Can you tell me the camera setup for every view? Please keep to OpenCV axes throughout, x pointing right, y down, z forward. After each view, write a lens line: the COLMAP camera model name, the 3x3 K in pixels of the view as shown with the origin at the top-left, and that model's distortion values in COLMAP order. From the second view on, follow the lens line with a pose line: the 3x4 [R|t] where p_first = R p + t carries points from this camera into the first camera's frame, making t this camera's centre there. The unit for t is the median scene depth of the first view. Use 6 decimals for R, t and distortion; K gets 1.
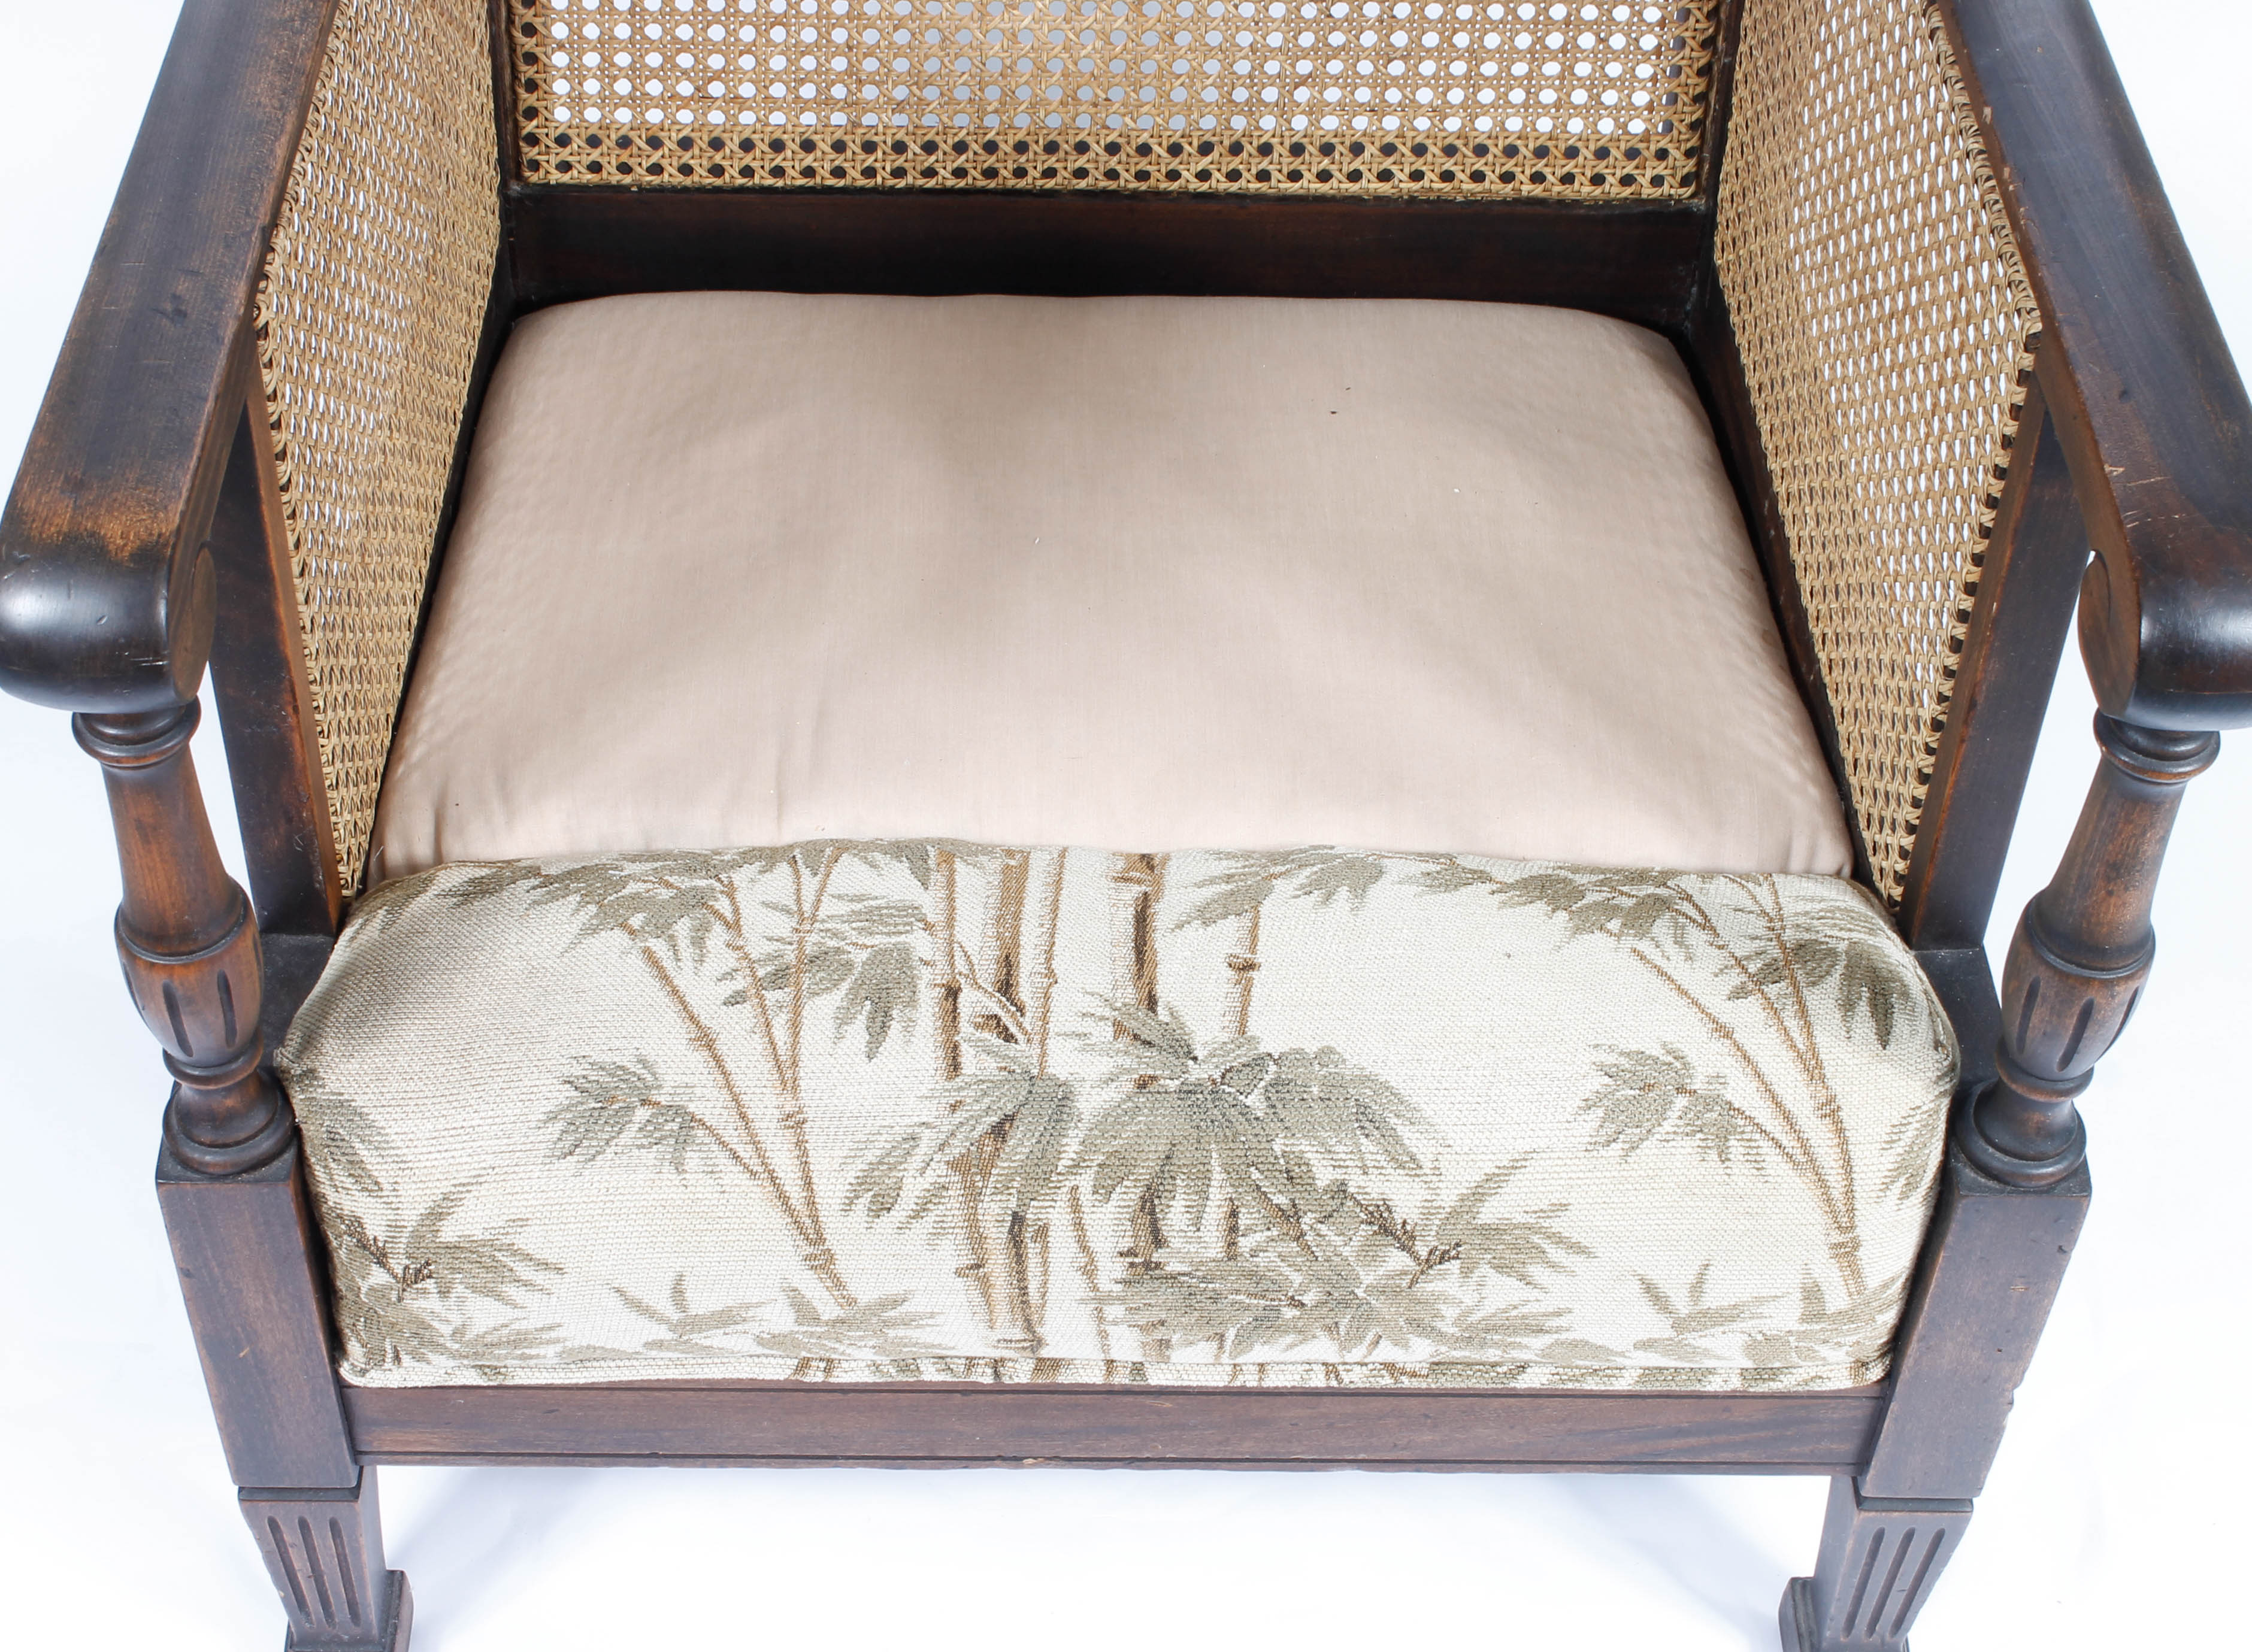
lens RADIAL K [[3738.6, 0, 1002.4], [0, 3738.6, 792.5], [0, 0, 1]] dist [-0.038106, 0.102591]
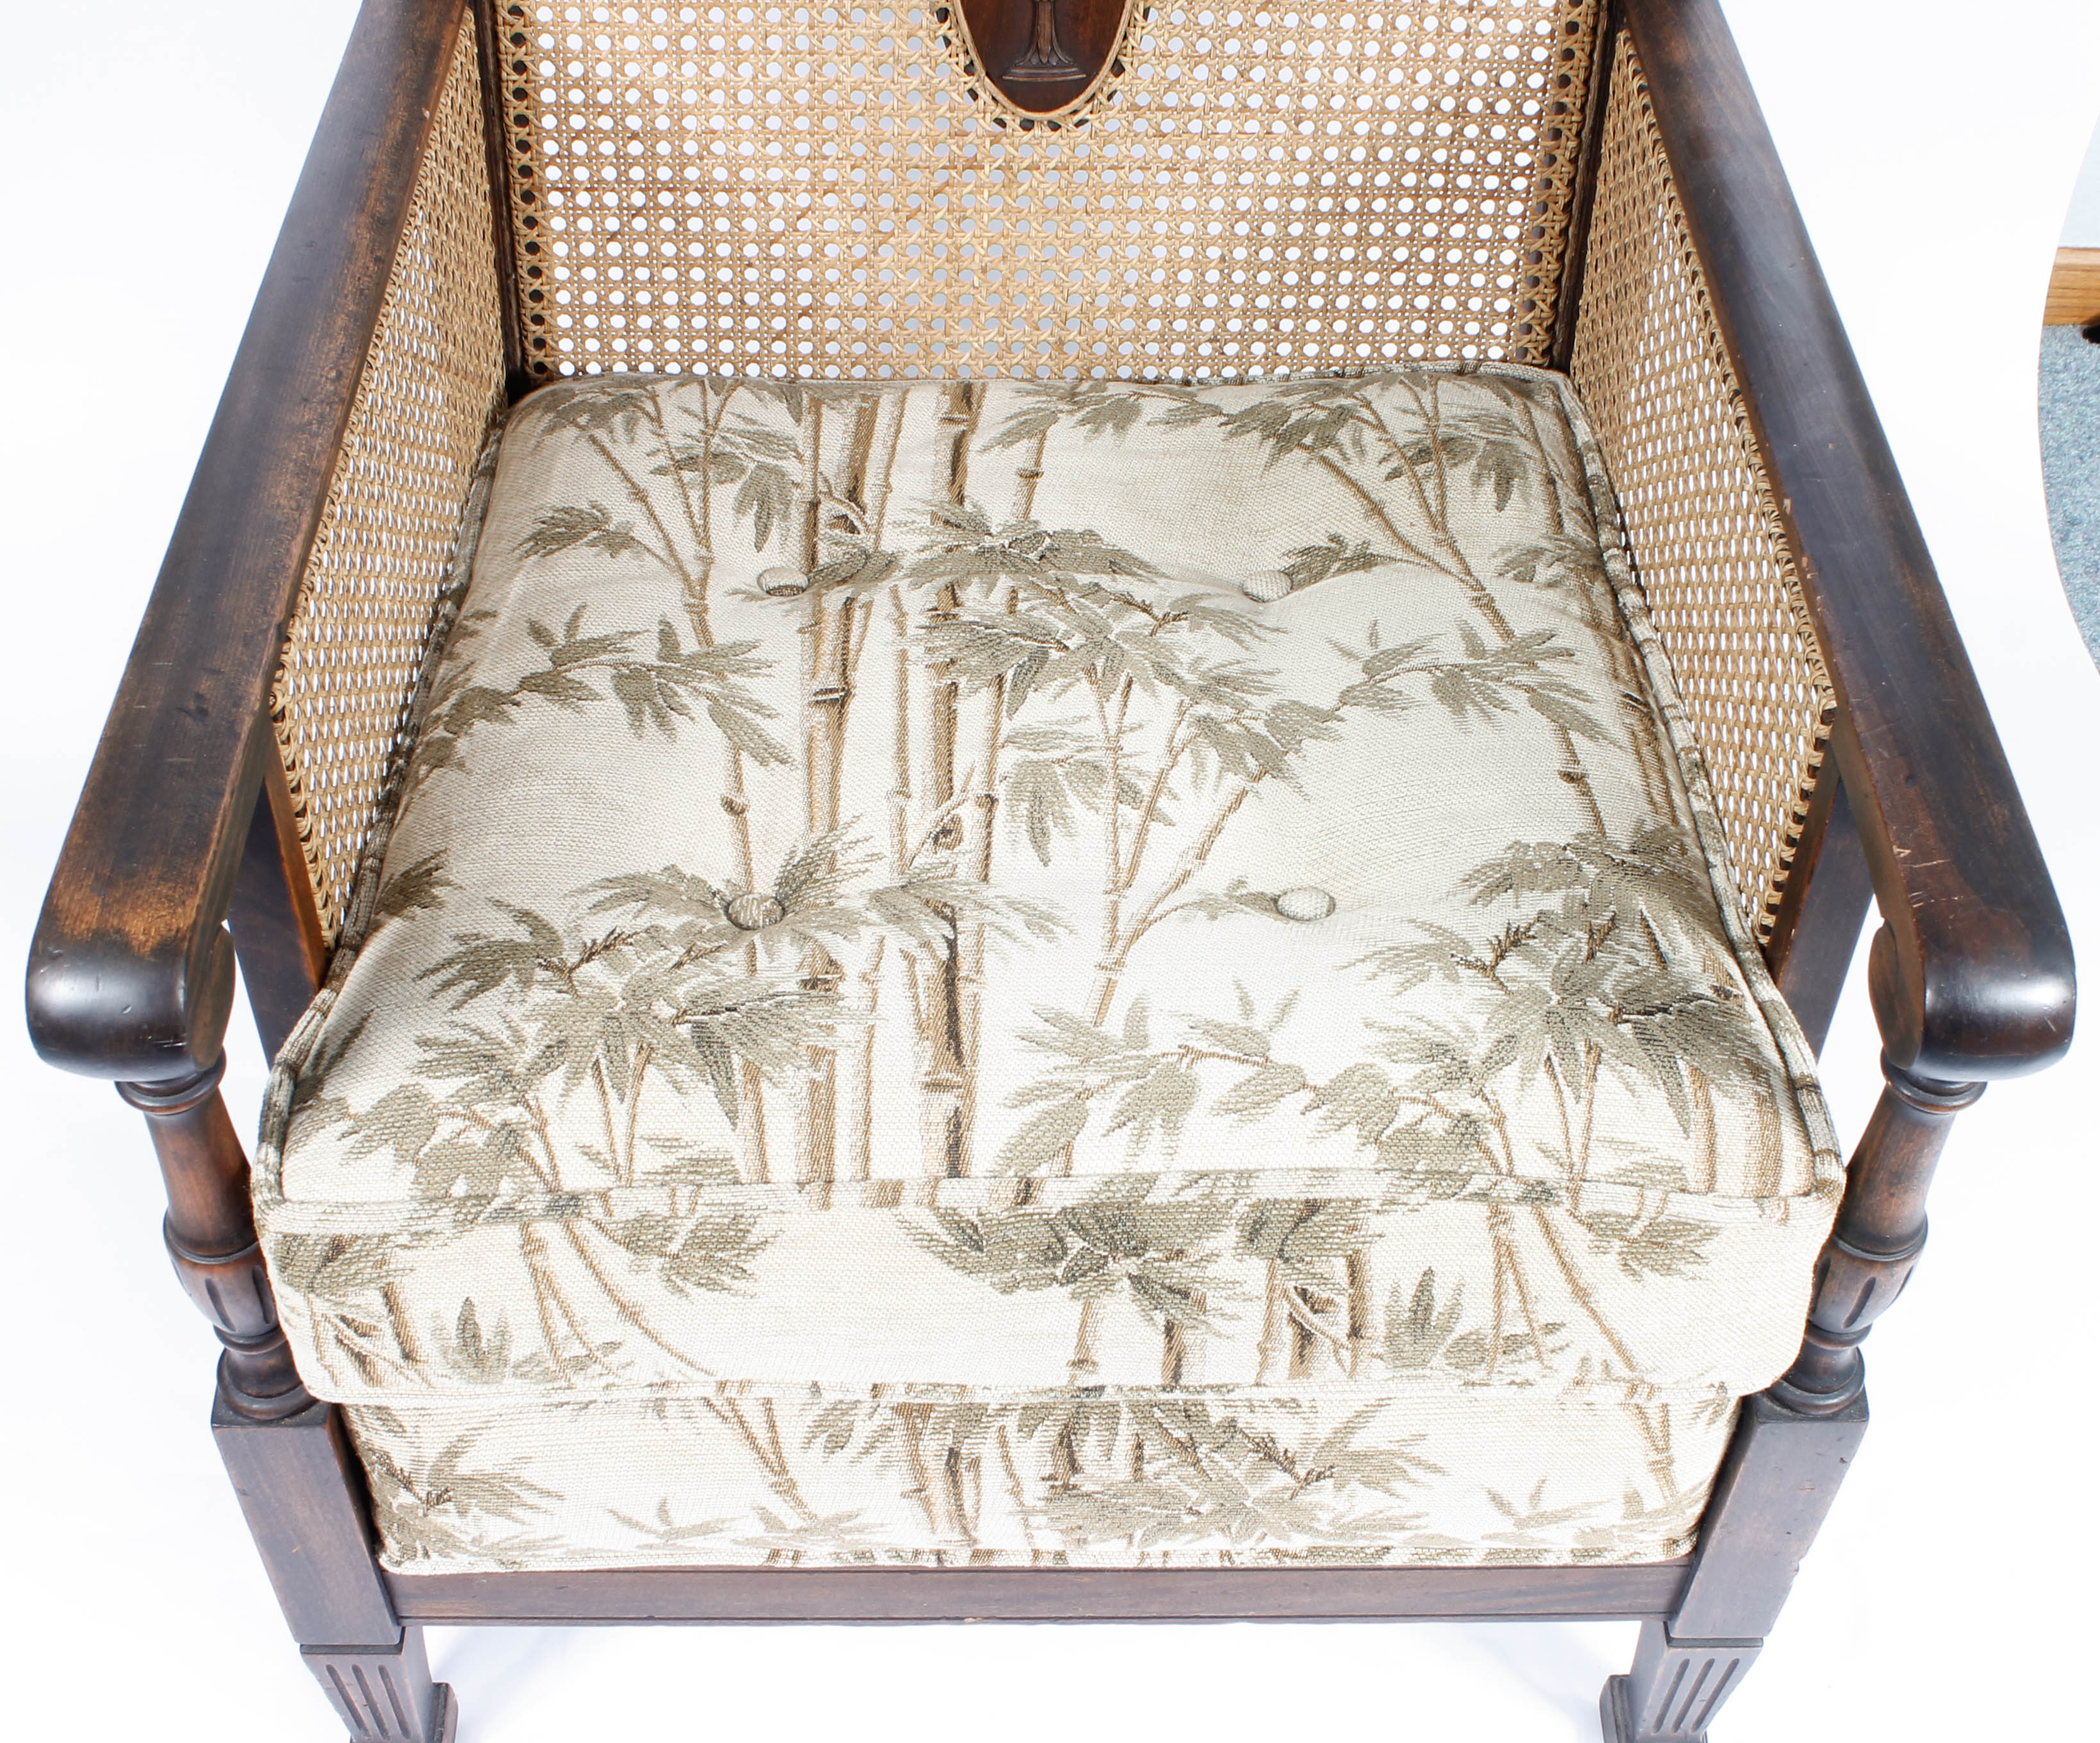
lens RADIAL K [[2921.3, 0, 1050.0], [0, 2921.3, 871.5], [0, 0, 1]] dist [-0.121263, 0.149351]
pose [[0.999734, -0.006277, 0.022191, 0.014945], [0.005572, 0.999482, 0.031684, -0.093431], [-0.022379, -0.031552, 0.999252, 0.101525]]
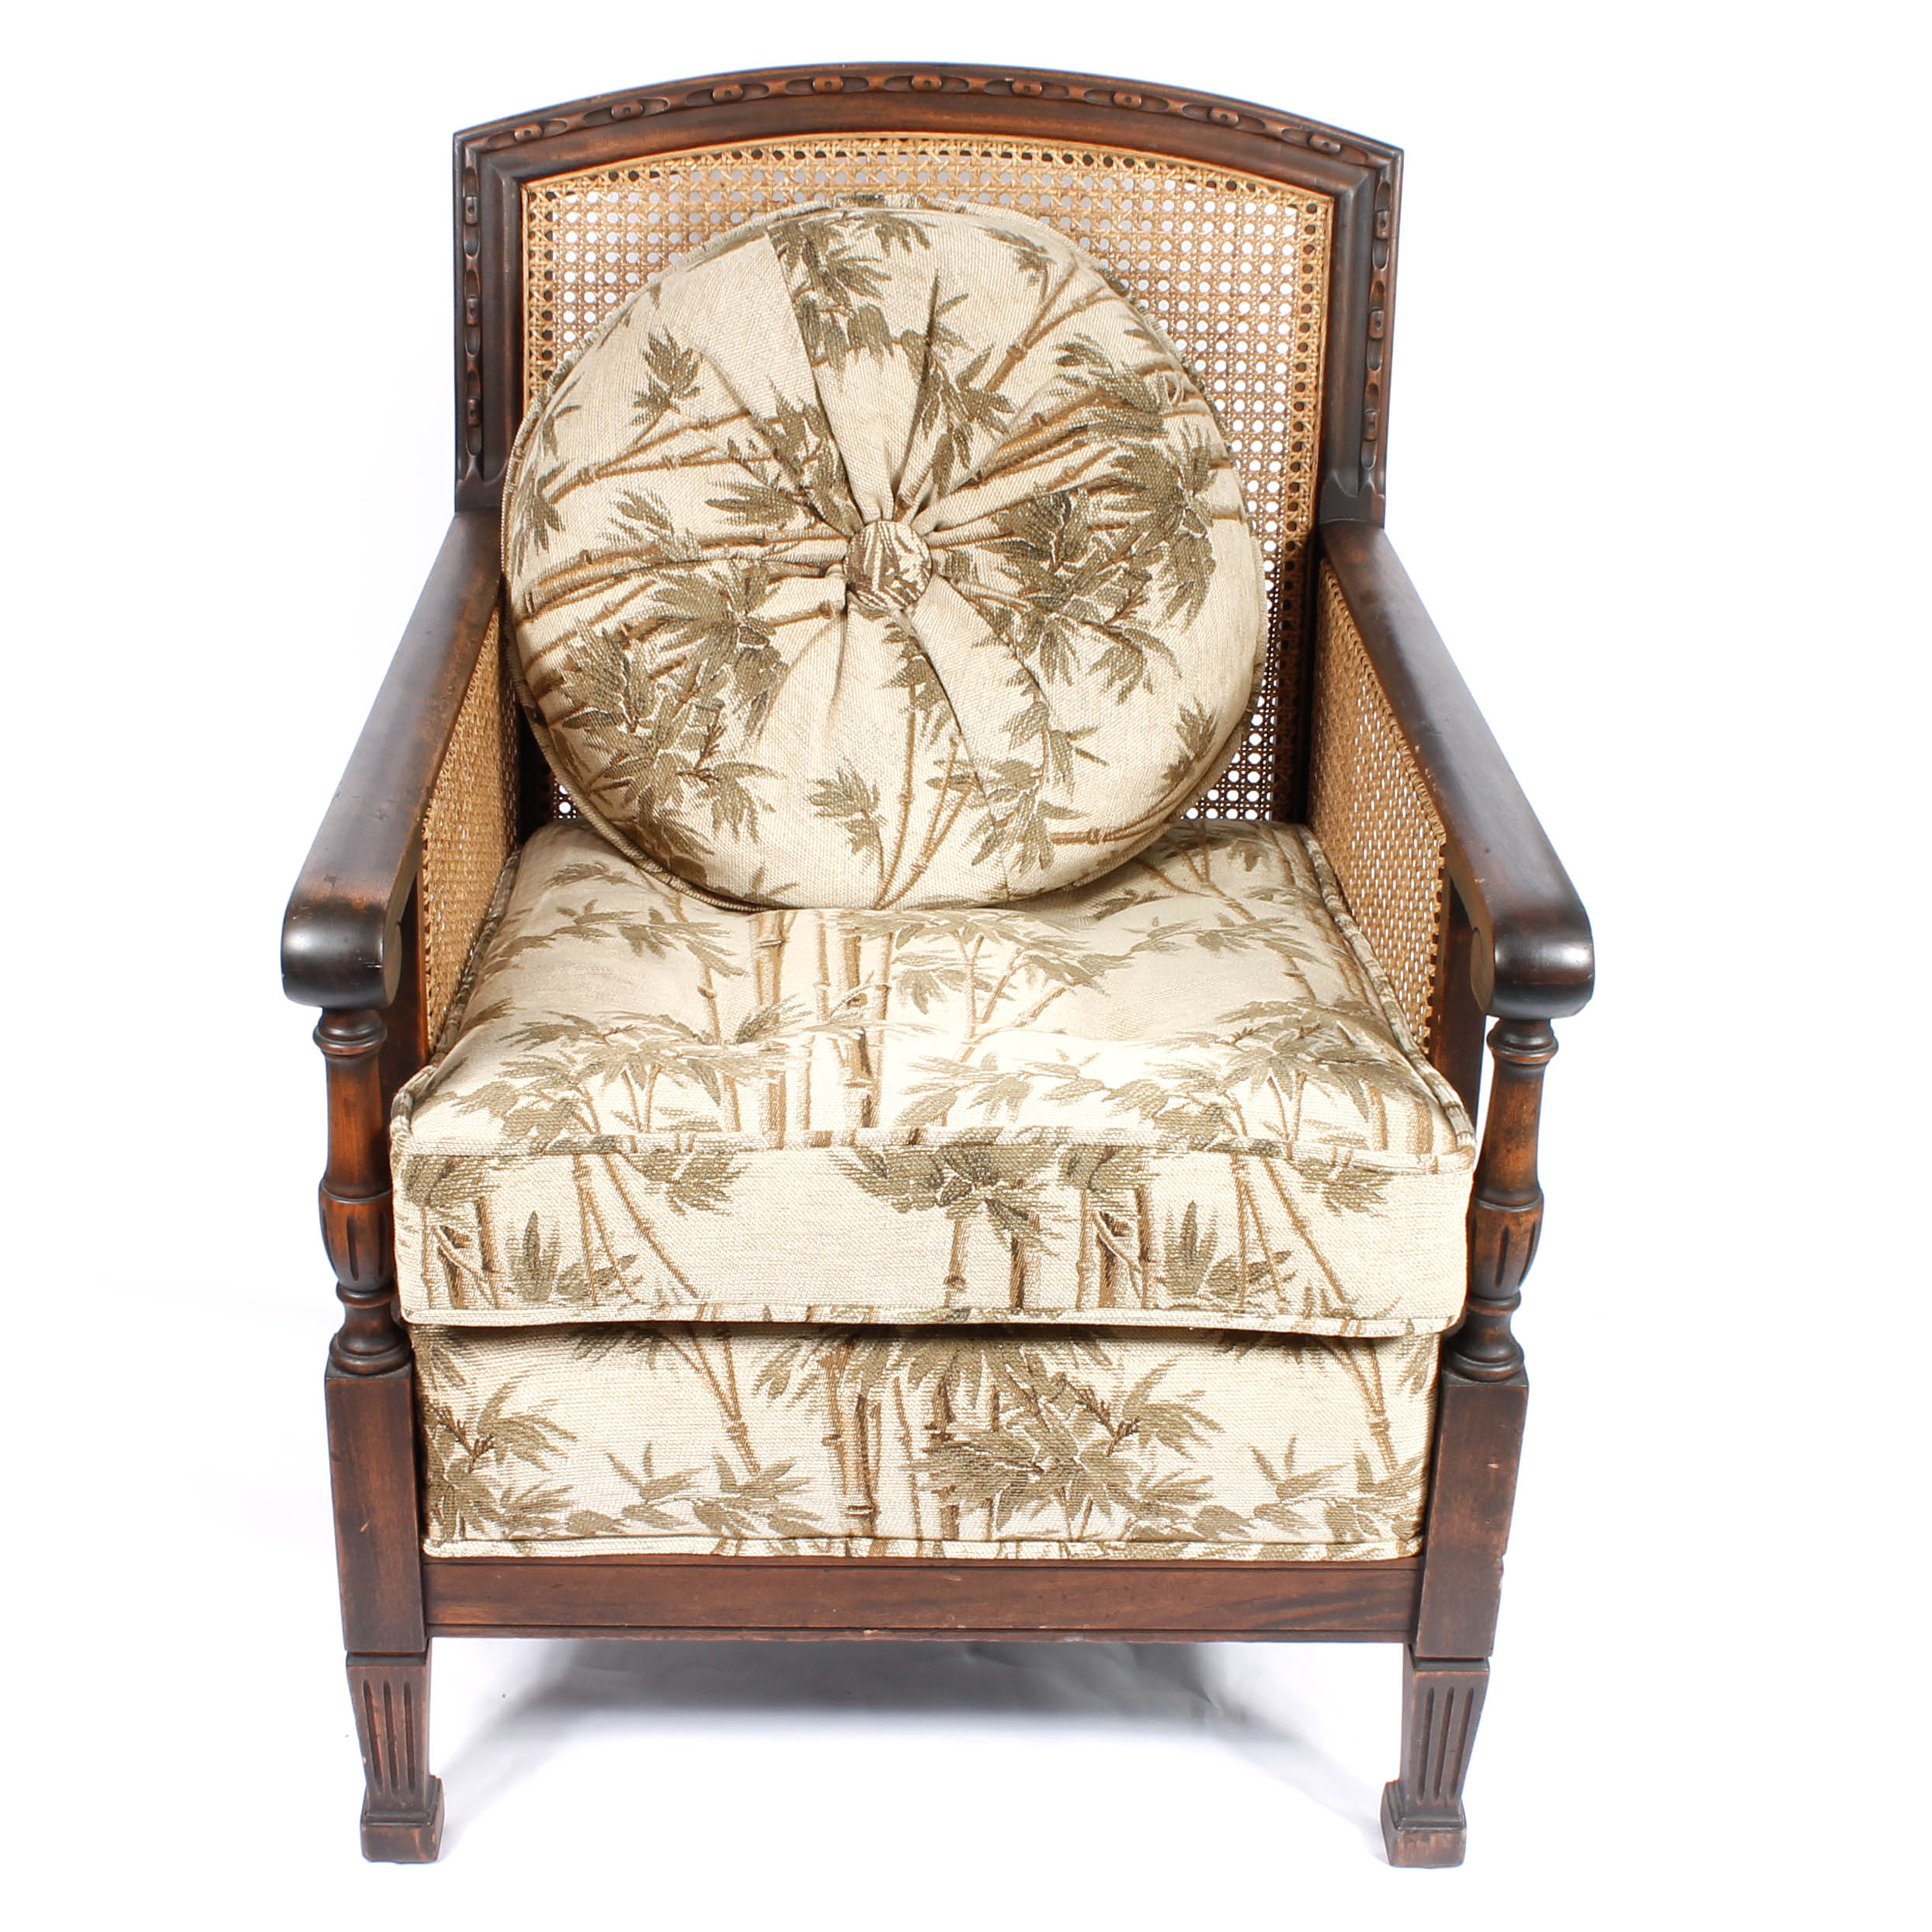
lens RADIAL K [[3408.1, 0, 830.4], [0, 3408.1, 920.1], [0, 0, 1]] dist [-0.099679, 0.054569]
pose [[0.999984, -0.001039, 0.005491, -0.016805], [0.002864, 0.939029, -0.343825, 0.416166], [-0.004799, 0.343836, 0.939018, -0.435196]]
